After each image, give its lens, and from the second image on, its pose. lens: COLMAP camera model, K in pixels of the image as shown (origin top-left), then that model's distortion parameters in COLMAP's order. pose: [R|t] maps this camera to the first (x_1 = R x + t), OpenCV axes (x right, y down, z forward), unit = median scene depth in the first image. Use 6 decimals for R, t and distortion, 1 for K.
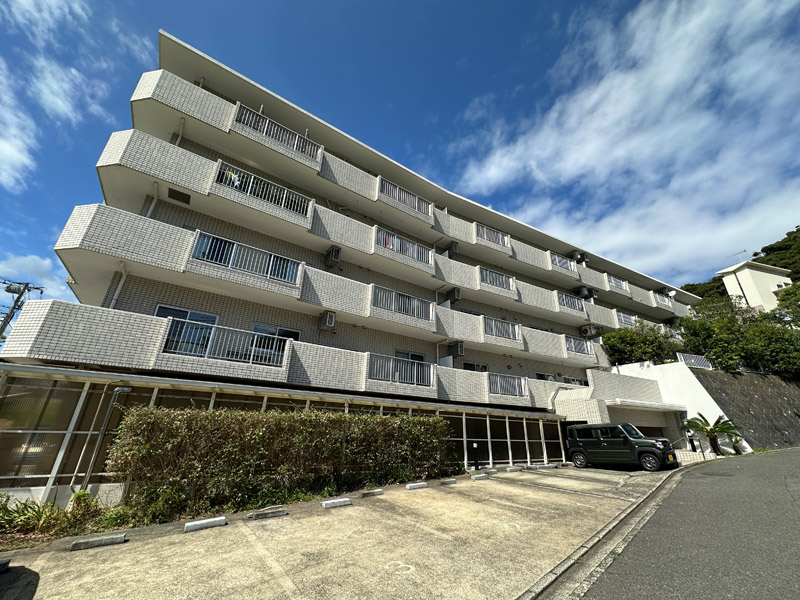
lens RADIAL K [[318.3, 0, 401.8], [0, 318.3, 310.3], [0, 0, 1]] dist [-0.006072, 0.000832]
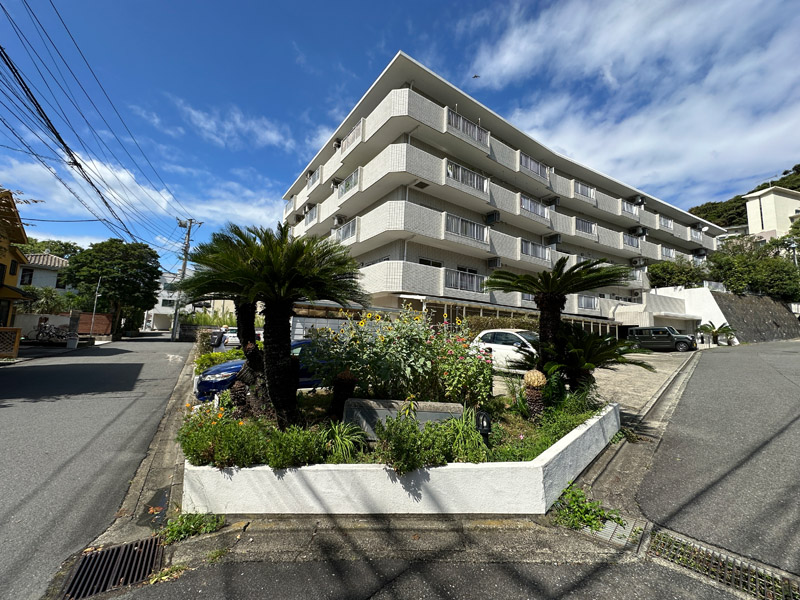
lens RADIAL K [[318.3, 0, 396.3], [0, 318.3, 305.0], [0, 0, 1]] dist [-0.006072, 0.000832]
pose [[0.999995, 0.003105, 0.001148, -0.489289], [-0.003295, 0.966884, 0.255195, -0.111594], [-0.000317, -0.255198, 0.966889, -0.382815]]
